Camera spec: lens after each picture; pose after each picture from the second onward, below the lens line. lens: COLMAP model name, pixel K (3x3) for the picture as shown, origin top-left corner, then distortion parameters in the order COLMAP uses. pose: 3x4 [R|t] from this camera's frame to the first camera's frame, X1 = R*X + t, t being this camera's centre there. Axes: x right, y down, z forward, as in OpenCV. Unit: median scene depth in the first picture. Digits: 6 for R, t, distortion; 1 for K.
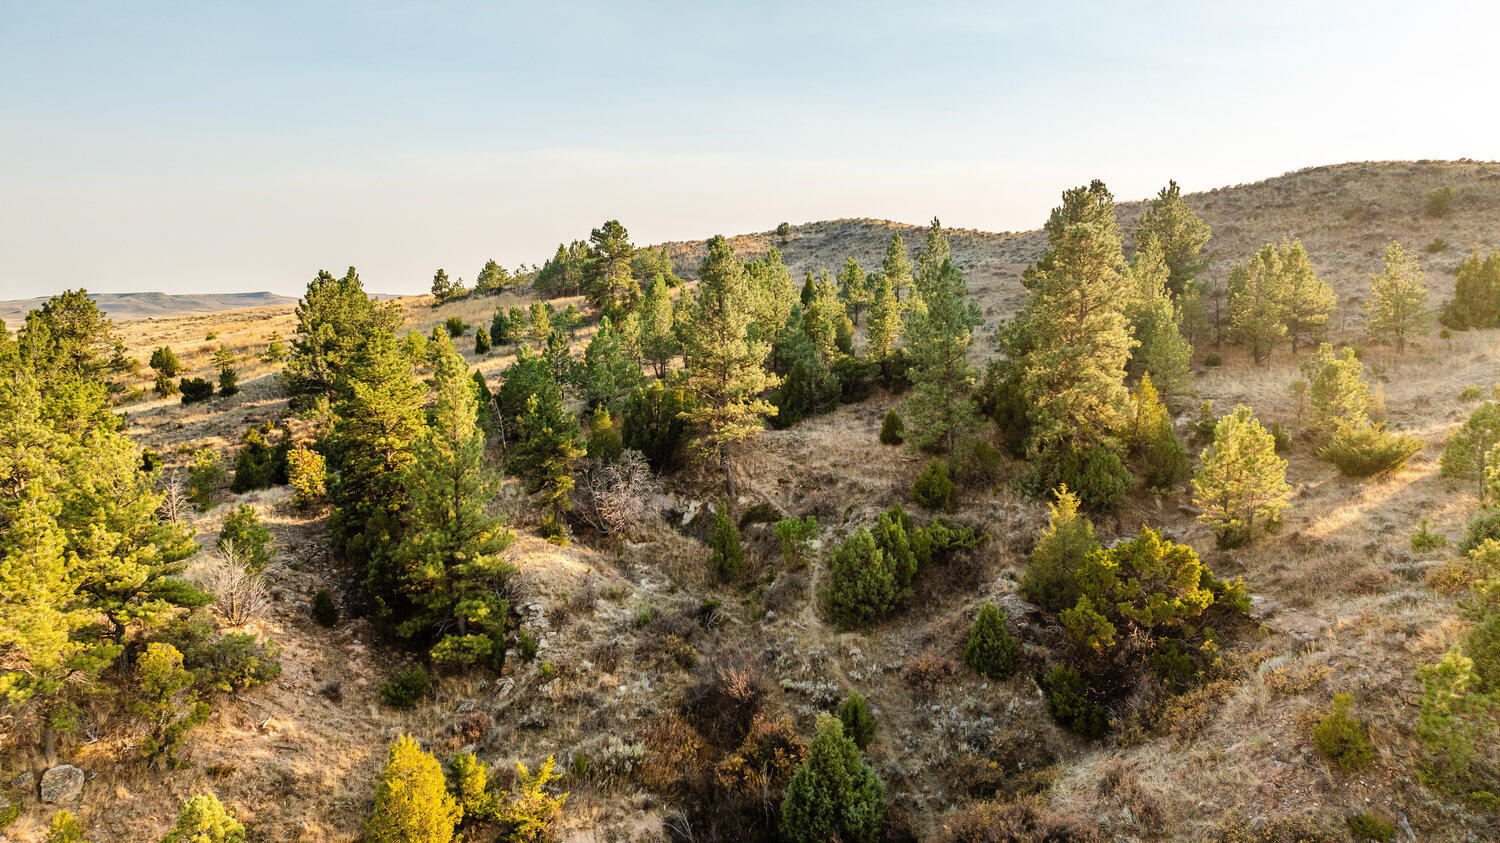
lens RADIAL K [[1050.4, 0, 750.0], [0, 1050.4, 421.5], [0, 0, 1]] dist [-0.022794, 0.000109]
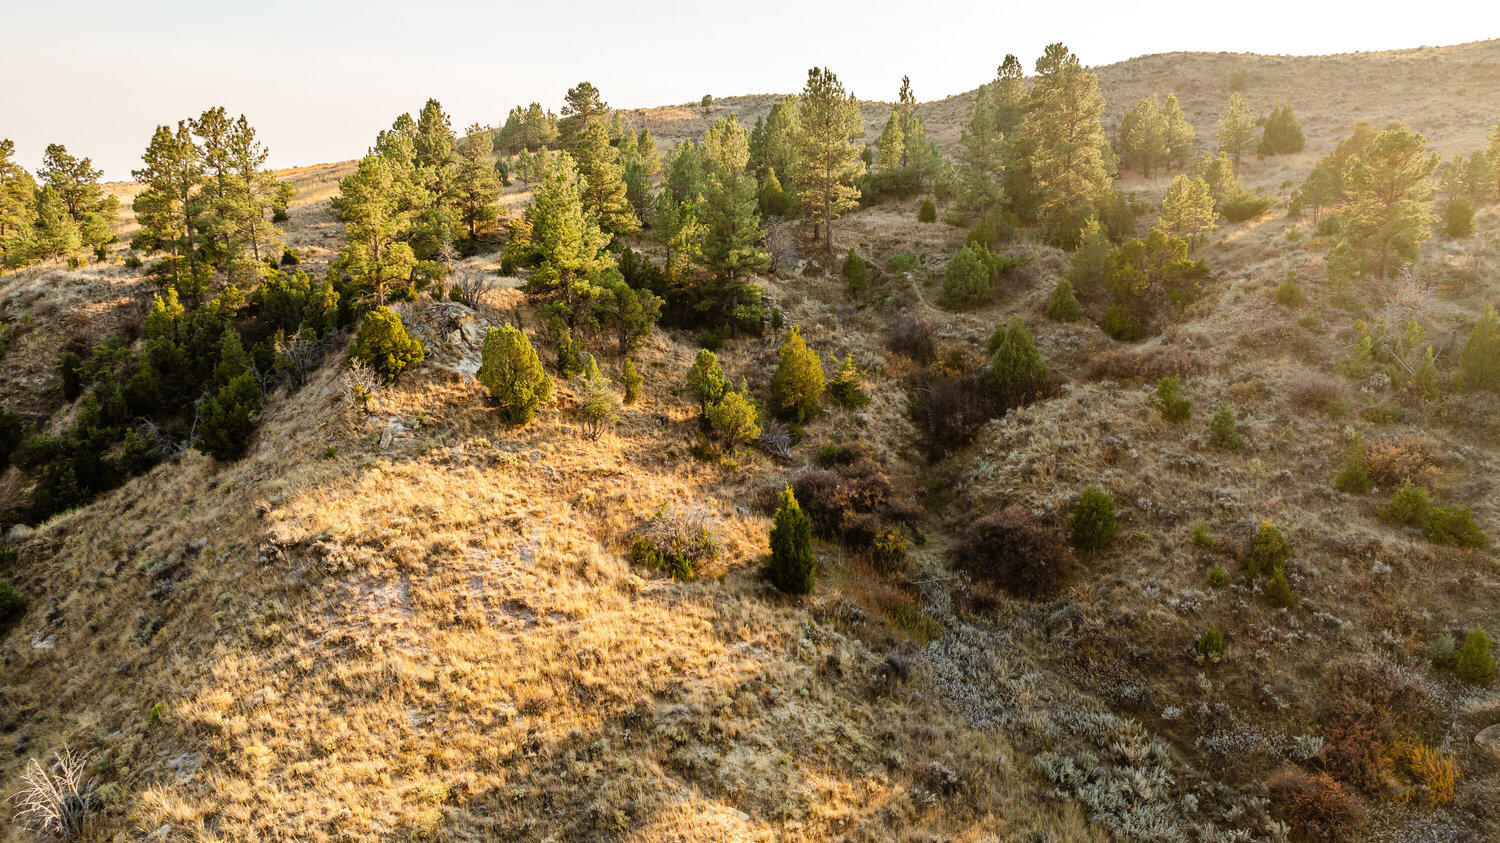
lens RADIAL K [[1050.4, 0, 750.0], [0, 1050.4, 421.5], [0, 0, 1]] dist [-0.022794, 0.000109]
pose [[0.973182, -0.032779, 0.227691, -0.329920], [0.015077, 0.996756, 0.079057, 0.132901], [-0.229544, -0.073504, 0.970519, -0.268594]]
